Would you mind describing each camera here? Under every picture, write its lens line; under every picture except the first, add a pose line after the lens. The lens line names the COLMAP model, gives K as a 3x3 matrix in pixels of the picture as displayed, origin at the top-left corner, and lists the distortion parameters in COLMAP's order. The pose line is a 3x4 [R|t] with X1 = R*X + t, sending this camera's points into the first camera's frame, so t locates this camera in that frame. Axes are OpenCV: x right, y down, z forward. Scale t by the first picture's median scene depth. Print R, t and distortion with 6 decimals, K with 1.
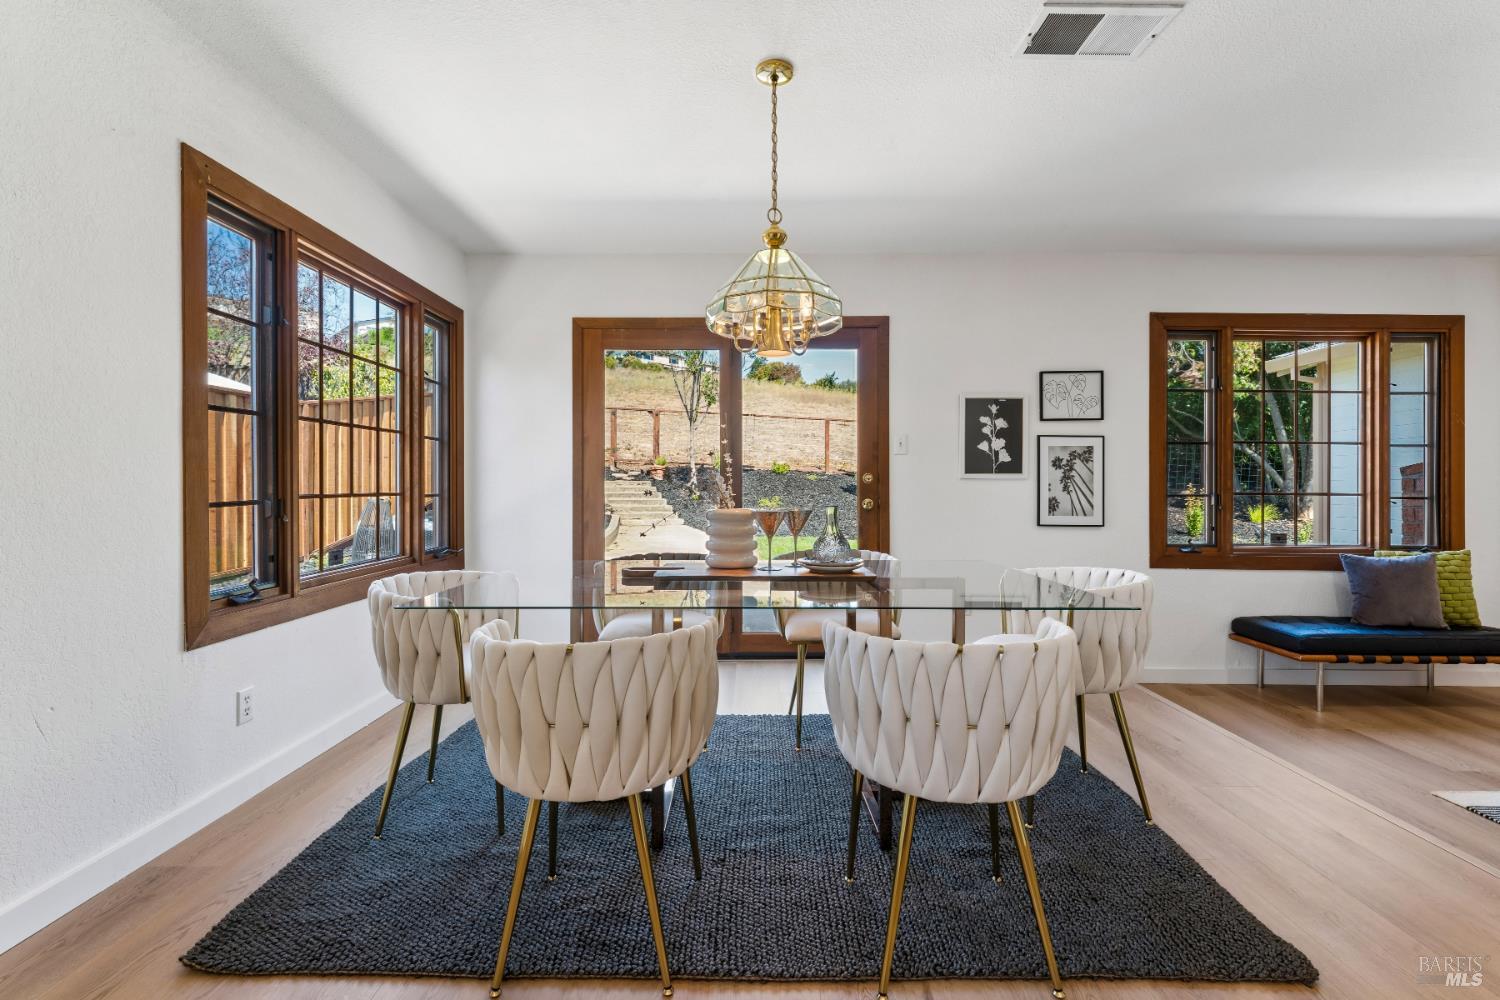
lens RADIAL K [[640.8, 0, 758.9], [0, 640.8, 488.1], [0, 0, 1]] dist [-0.002996, 0.000023]
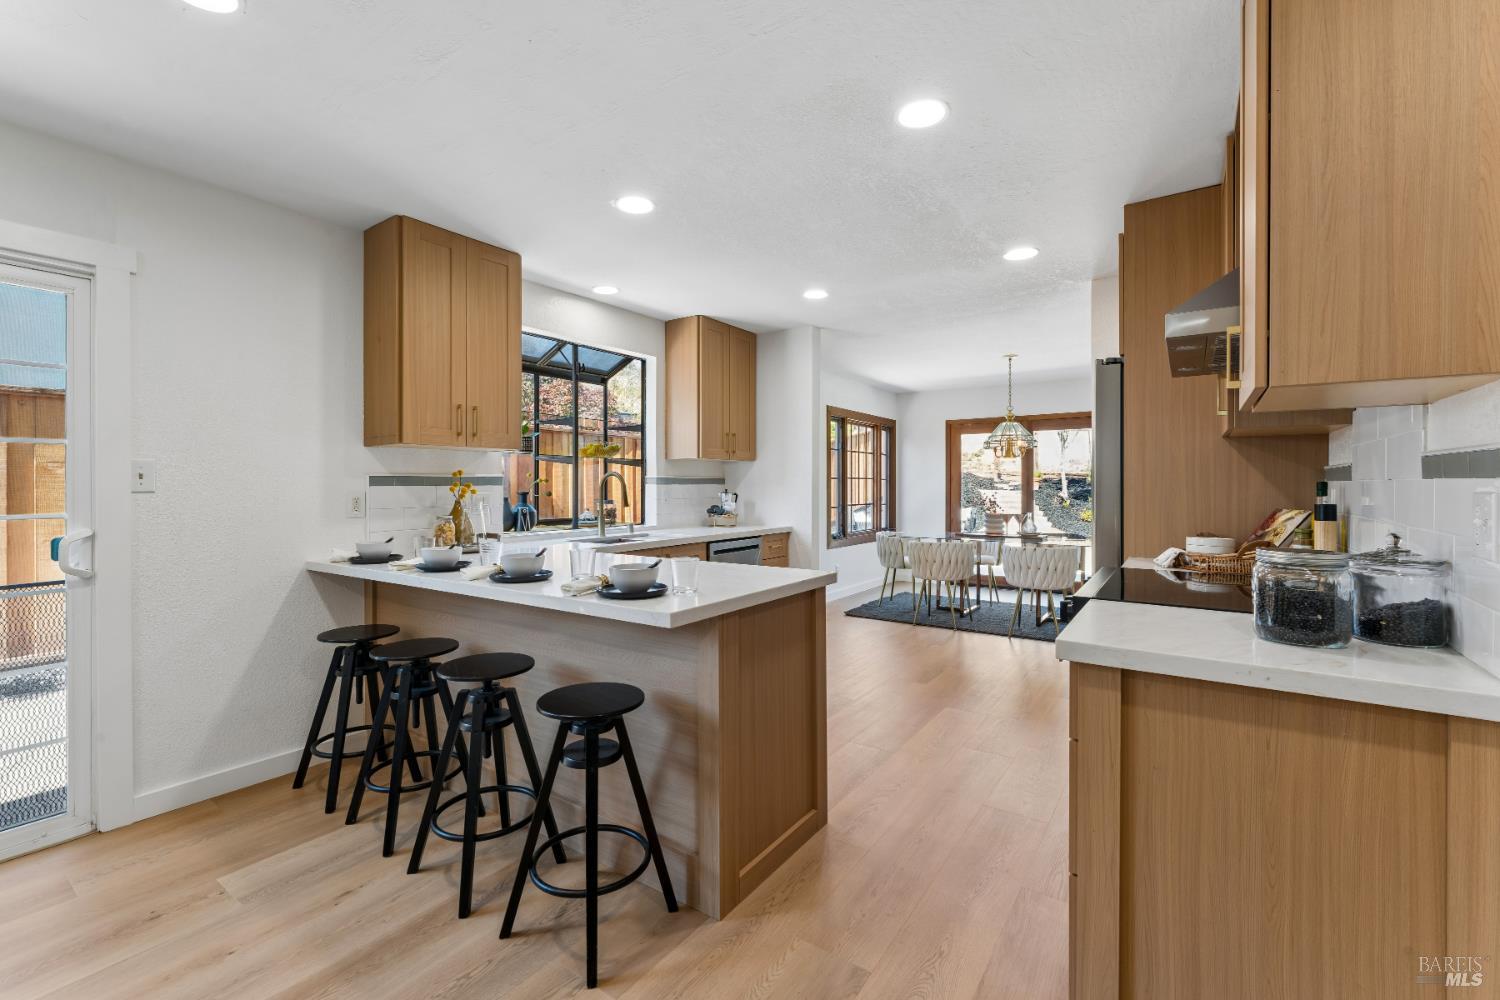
lens RADIAL K [[640.8, 0, 752.5], [0, 640.8, 483.7], [0, 0, 1]] dist [-0.002996, 0.000023]
pose [[0.815662, -0.001278, -0.578527, 0.659910], [-0.005628, 0.999933, -0.010144, -0.054694], [0.578501, 0.011530, 0.815600, -1.741100]]
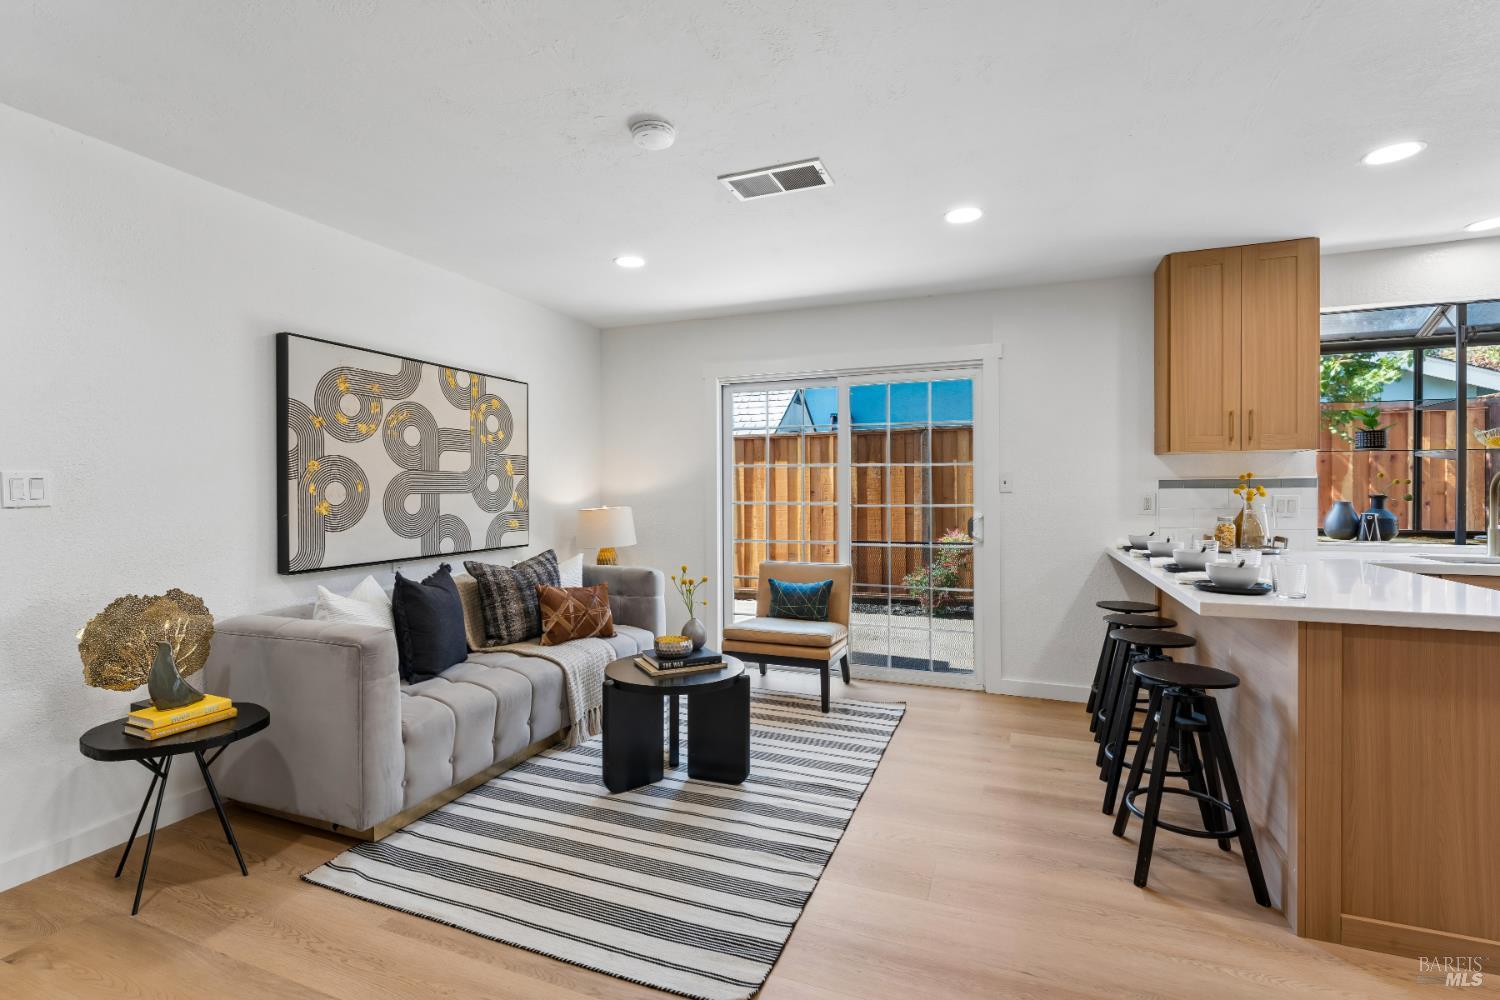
lens RADIAL K [[676.0, 0, 750.8], [0, 676.0, 493.2], [0, 0, 1]] dist [-0.003436, 0.000722]
pose [[-0.365235, 0.007379, -0.930886, 1.107628], [-0.007254, 0.999916, 0.010772, -0.058193], [0.930887, 0.010687, -0.365151, -1.466443]]
